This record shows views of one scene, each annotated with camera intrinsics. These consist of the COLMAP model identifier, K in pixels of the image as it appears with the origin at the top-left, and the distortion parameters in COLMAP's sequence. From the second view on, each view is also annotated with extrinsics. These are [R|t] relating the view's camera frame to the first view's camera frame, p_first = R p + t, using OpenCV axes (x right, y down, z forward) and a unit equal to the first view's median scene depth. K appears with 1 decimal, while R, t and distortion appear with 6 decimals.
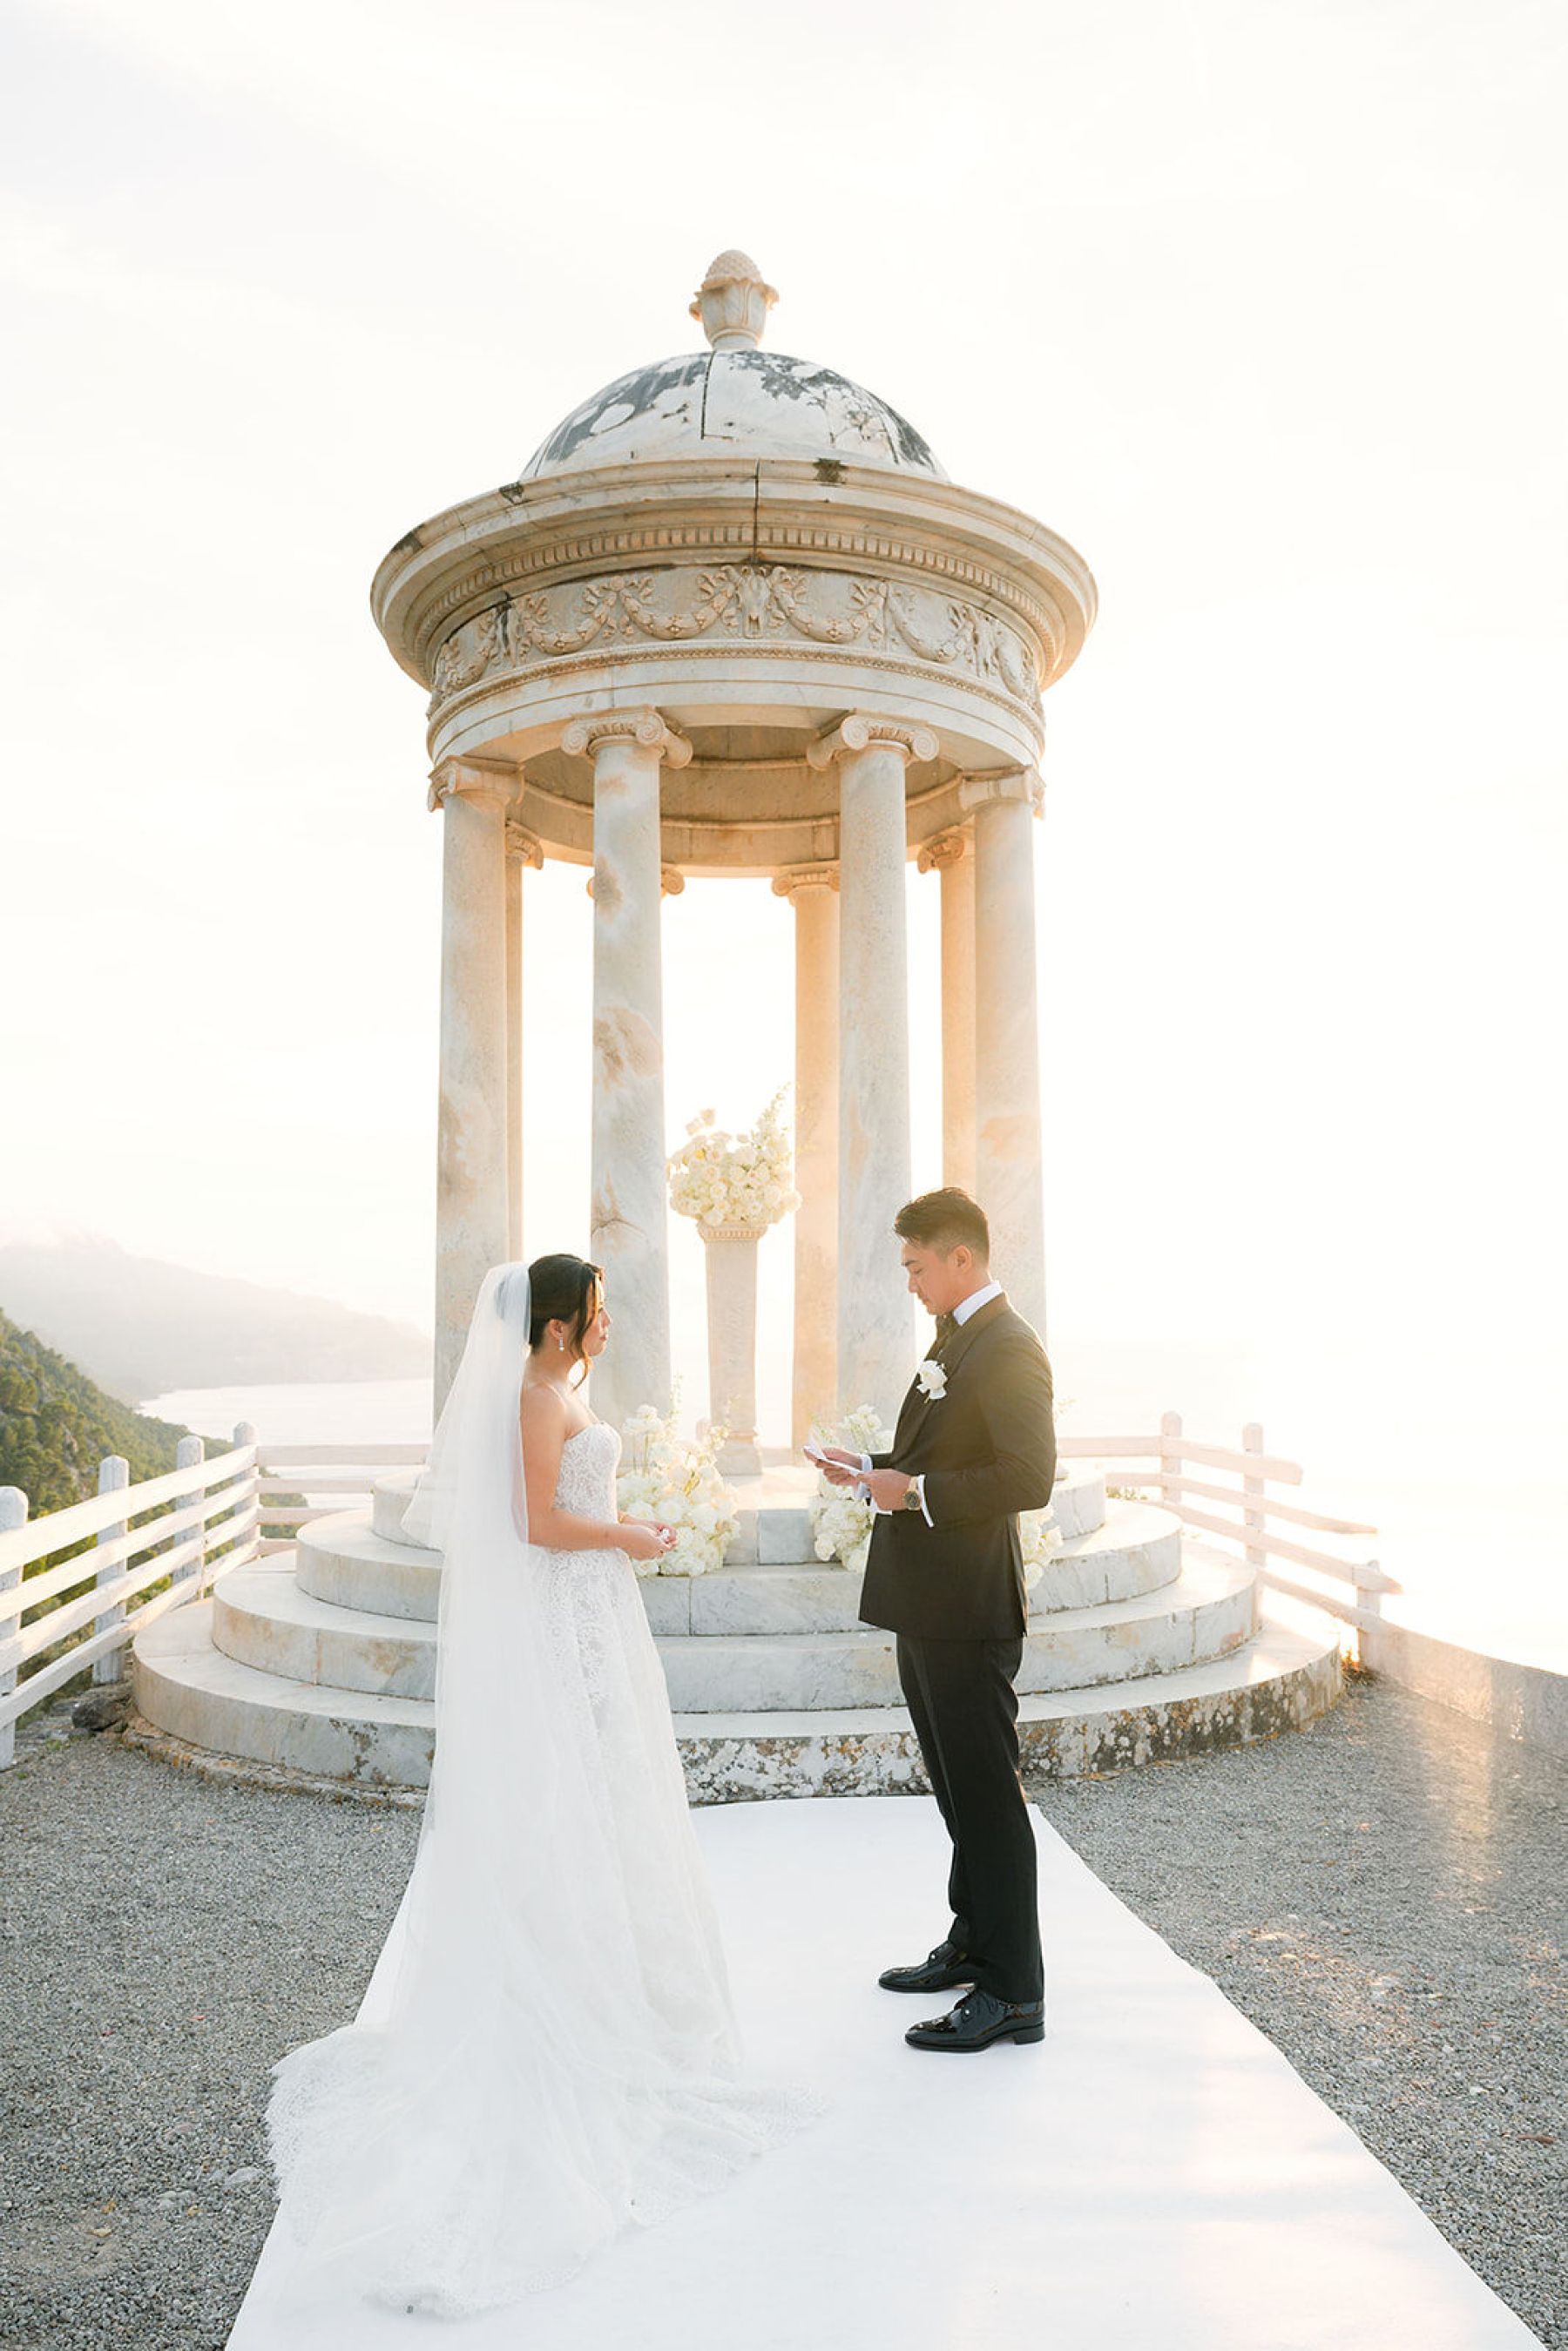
lens RADIAL K [[1805.9, 0, 797.5], [0, 1805.9, 1165.4], [0, 0, 1]] dist [-0.006691, -0.002033]
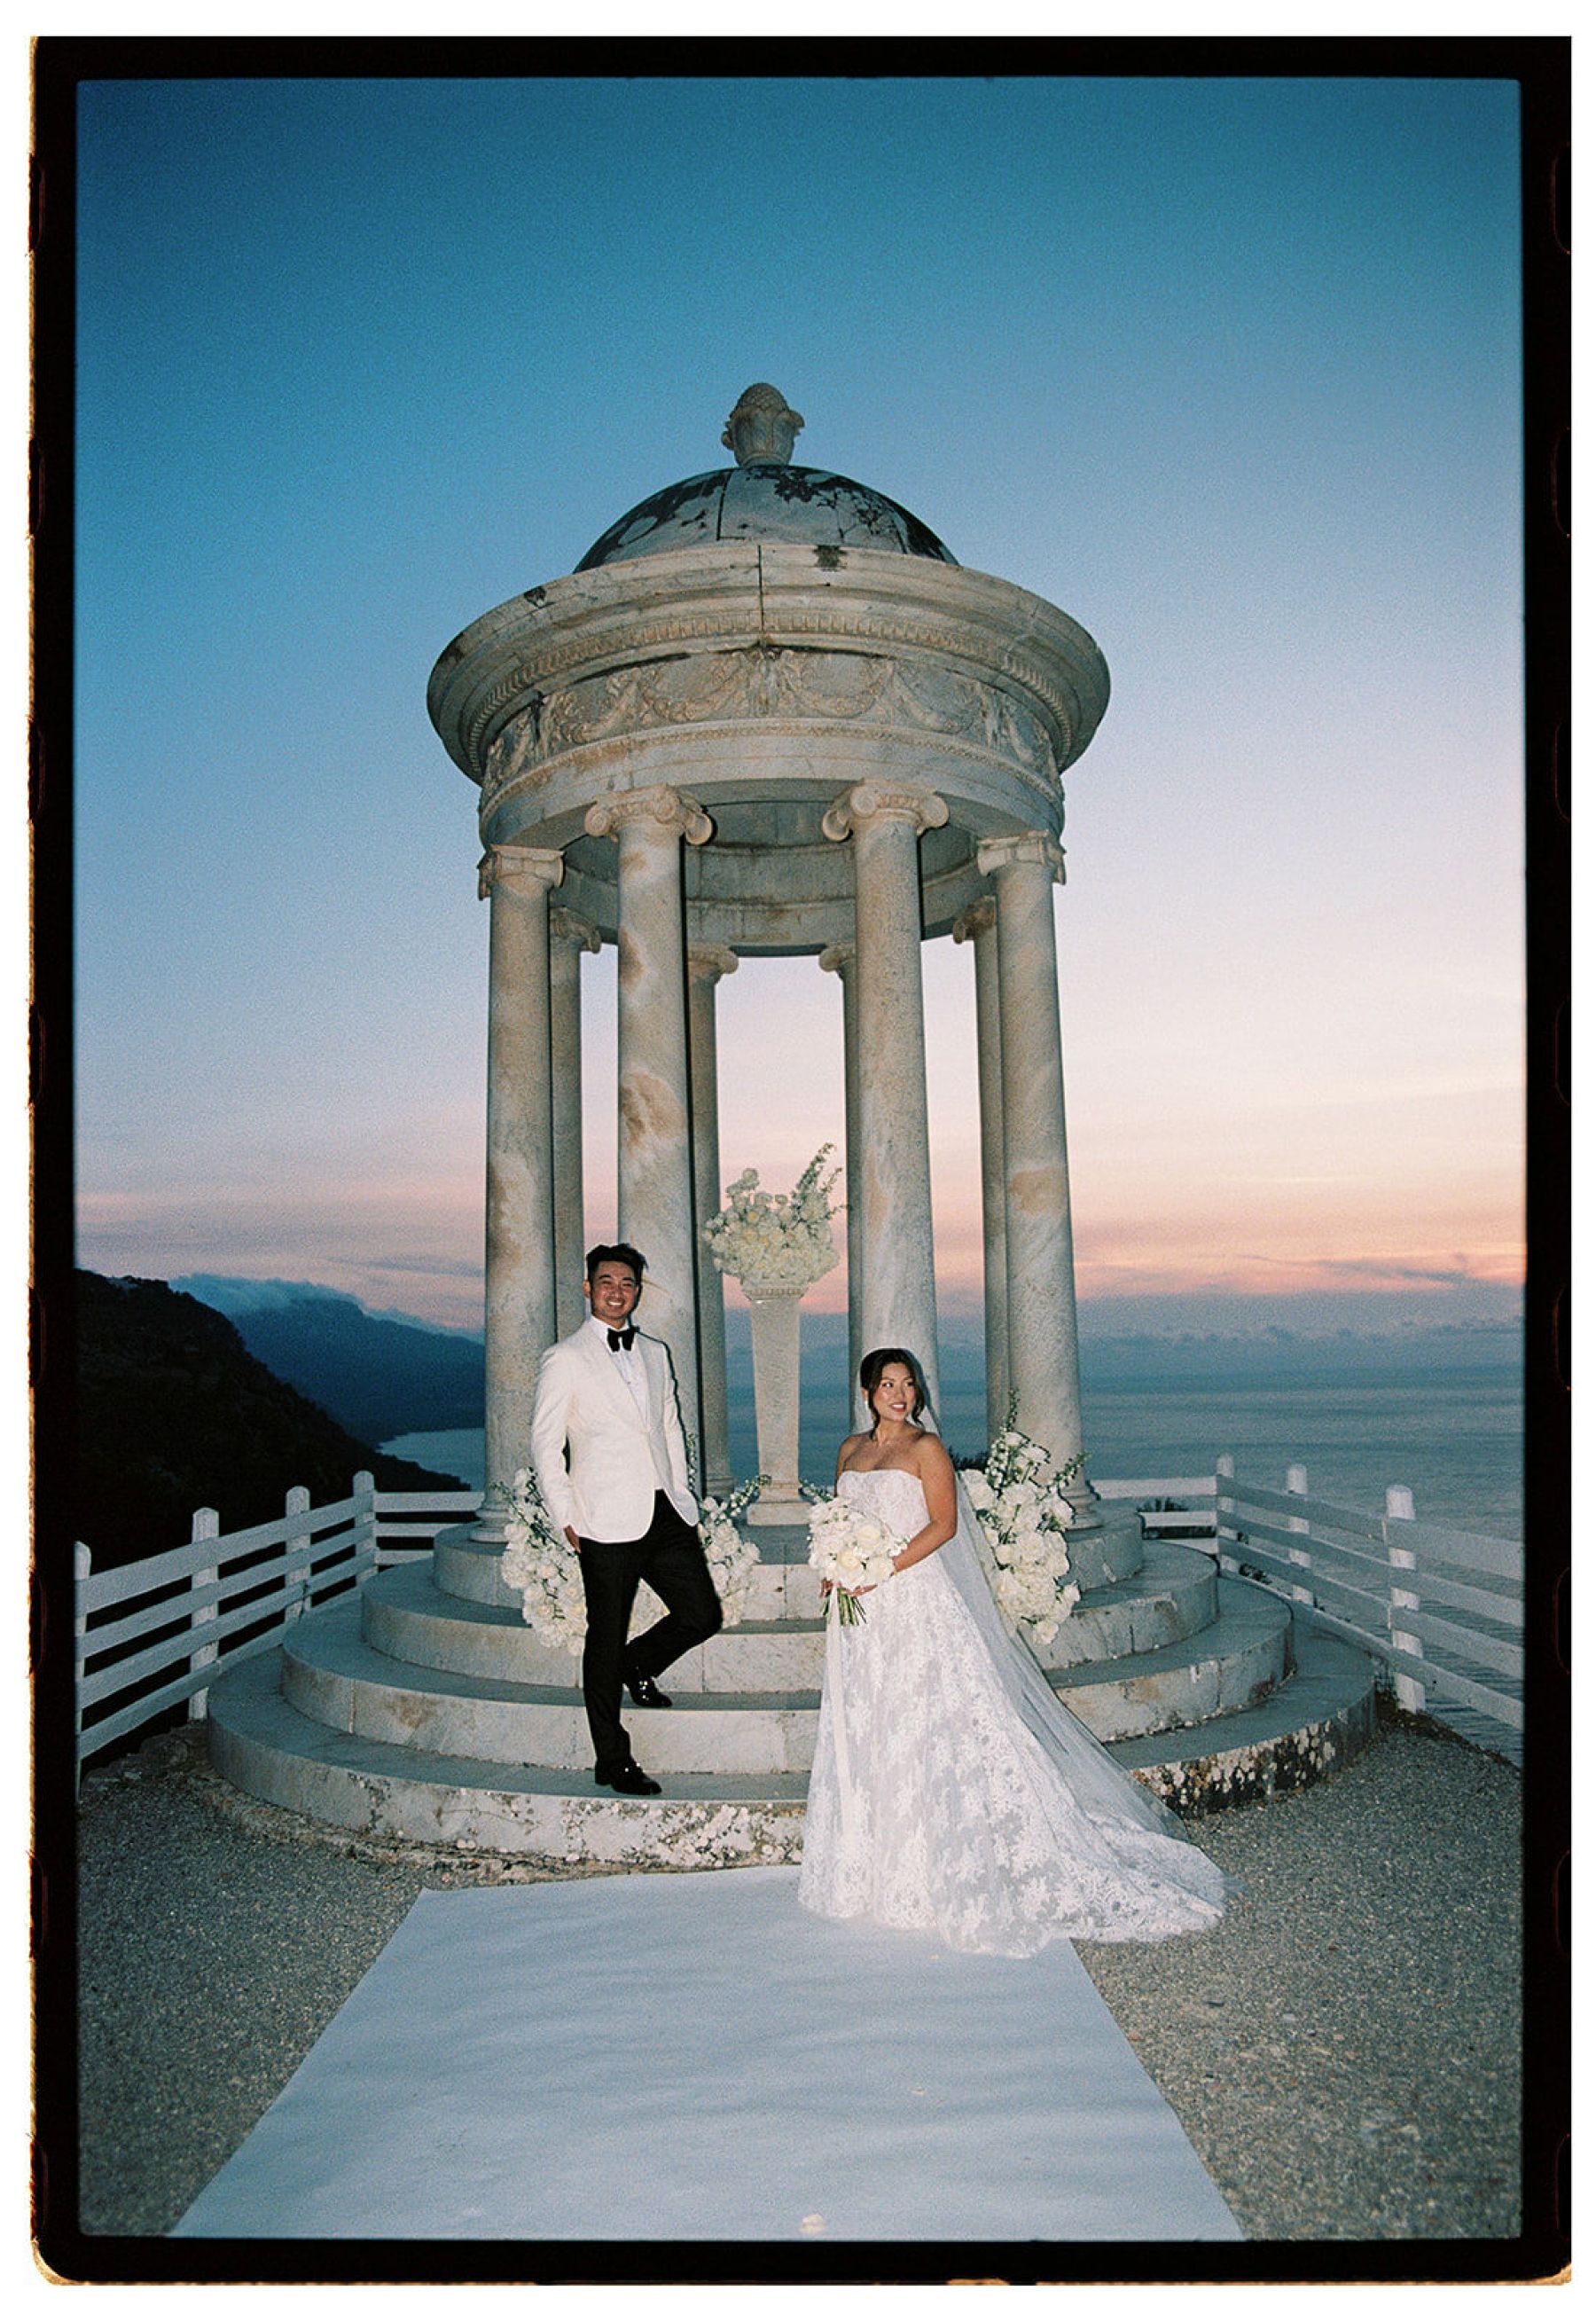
lens RADIAL K [[1575.7, 0, 798.0], [0, 1575.7, 1161.0], [0, 0, 1]] dist [-0.080096, 0.001852]
pose [[0.995968, -0.026538, -0.085699, 0.065218], [0.022708, 0.998712, -0.045366, 0.005027], [0.086792, 0.043237, 0.995288, 0.111348]]
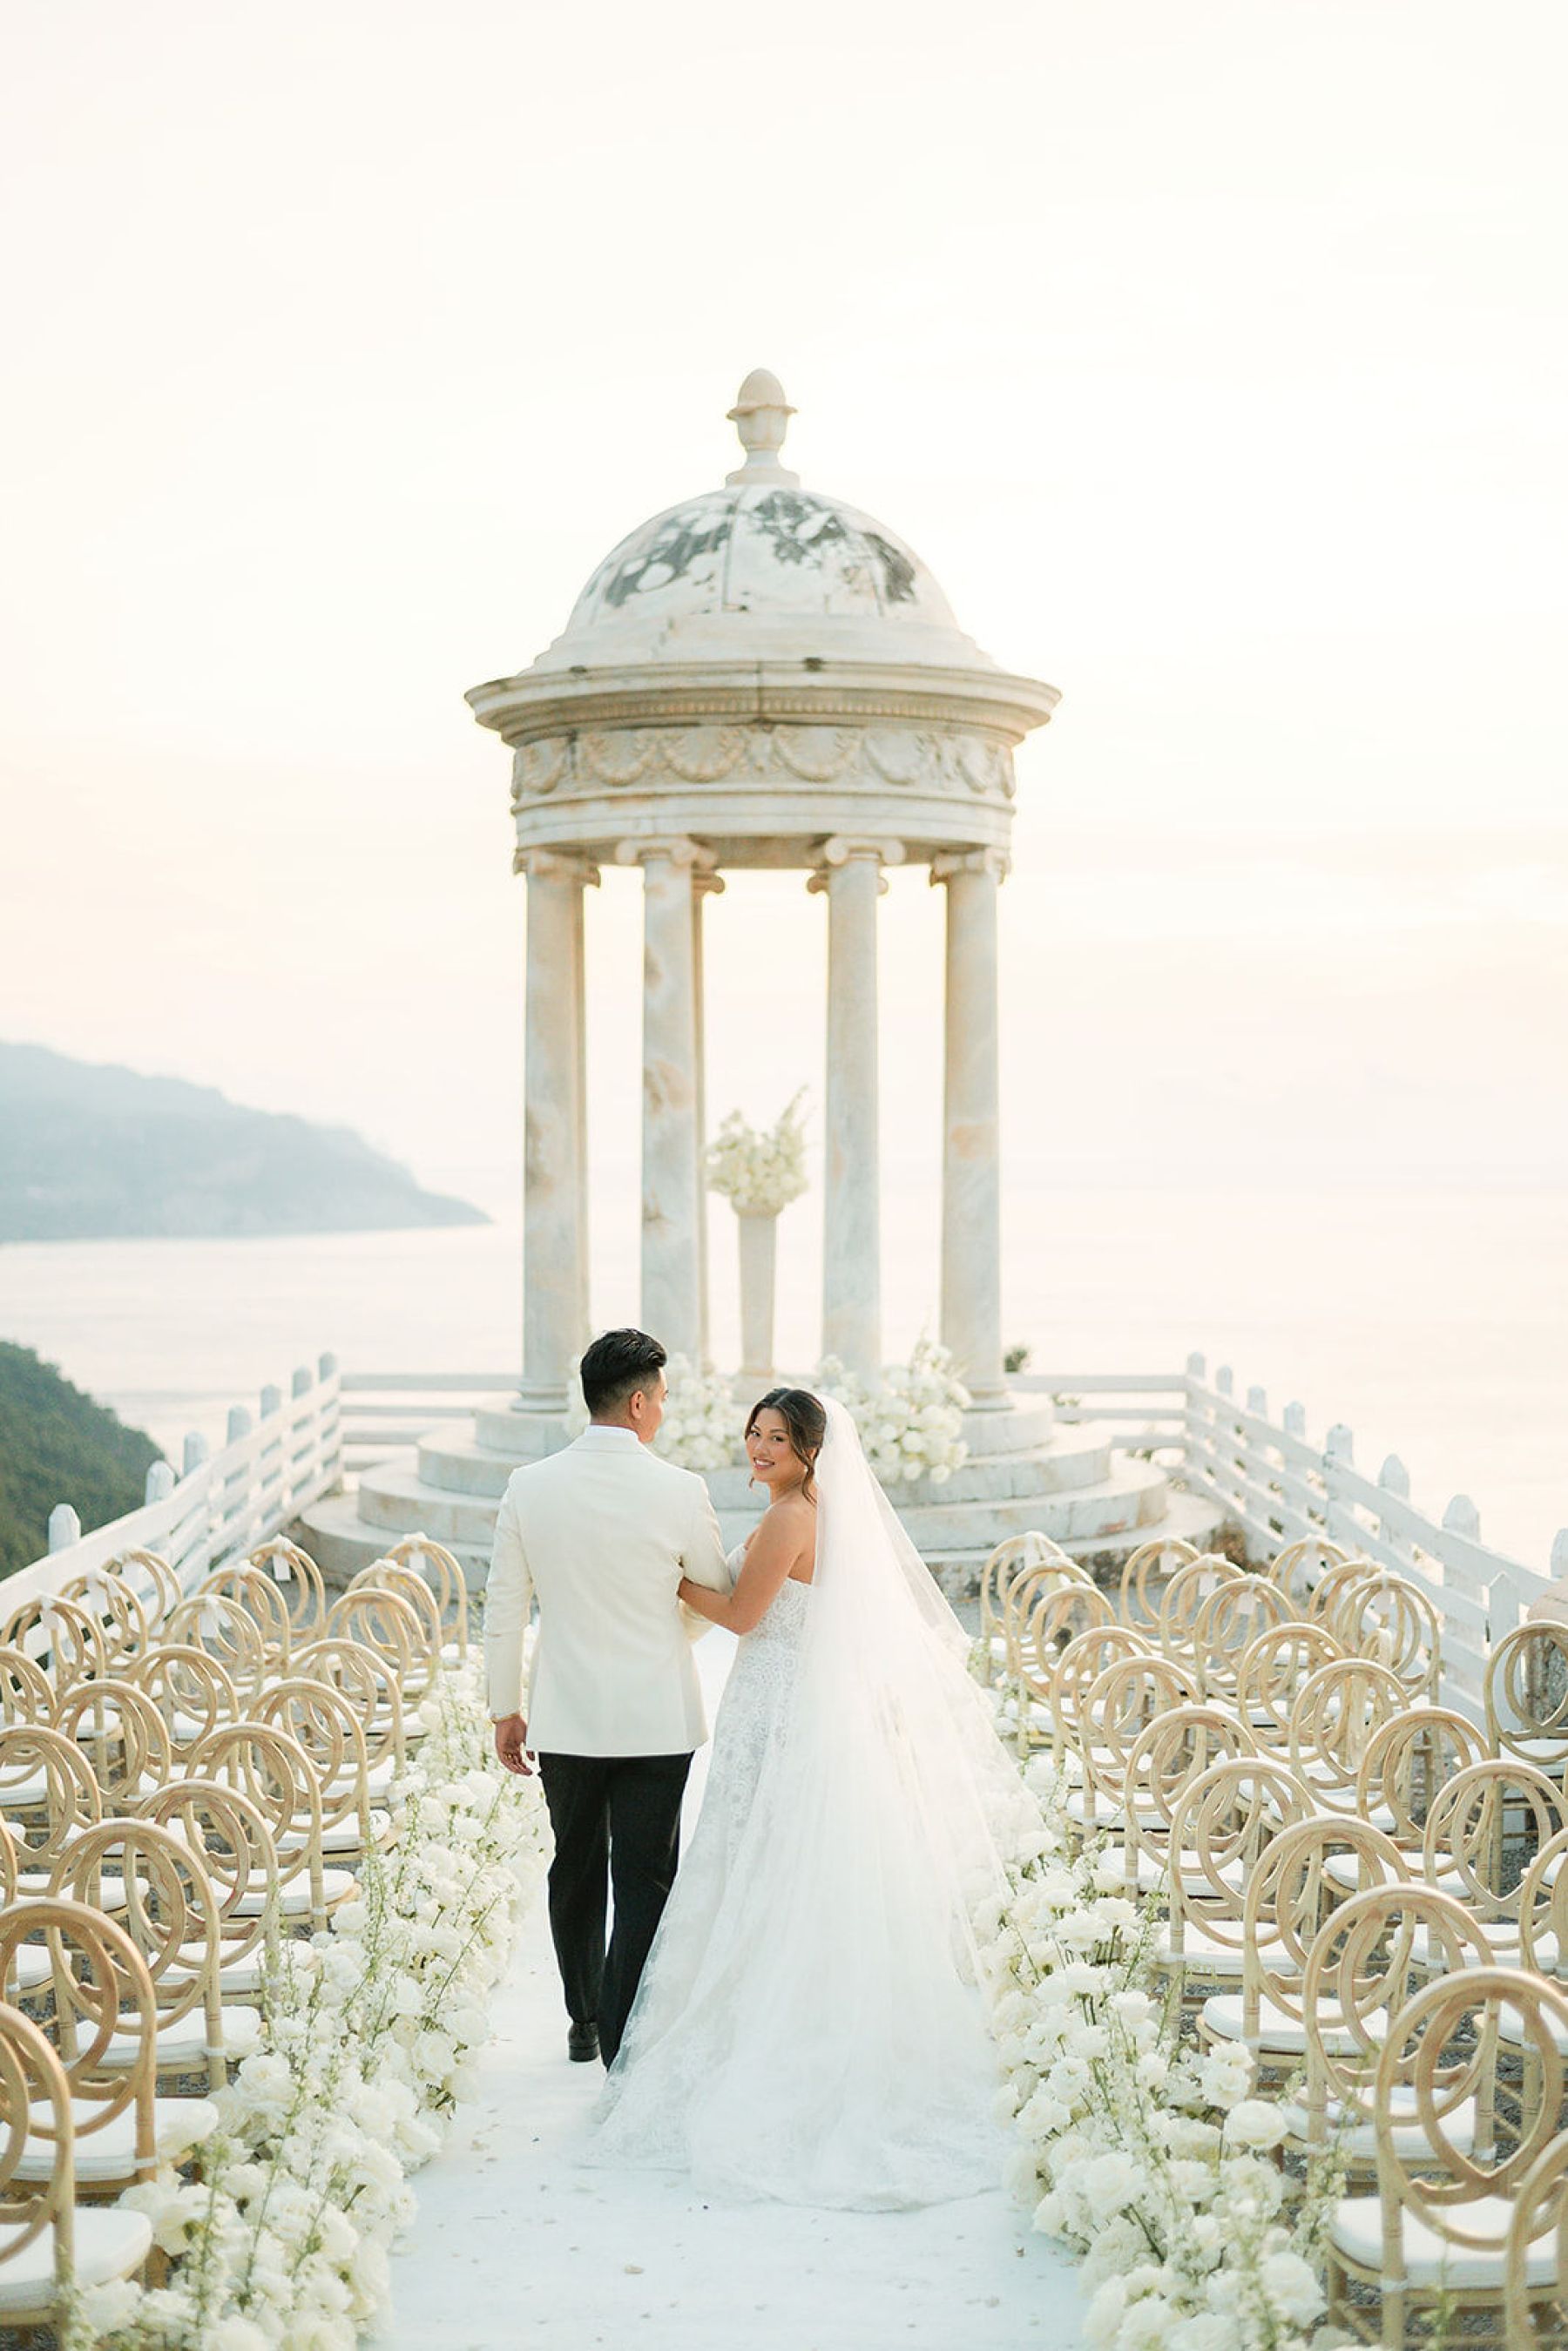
lens RADIAL K [[3731.9, 0, 858.4], [0, 3731.9, 1104.4], [0, 0, 1]] dist [0.032610, 0.015823]
pose [[0.997508, 0.005971, -0.070299, 0.239881], [-0.000023, 0.996440, 0.084306, -0.282695], [0.070552, -0.084094, 0.993957, -1.727592]]
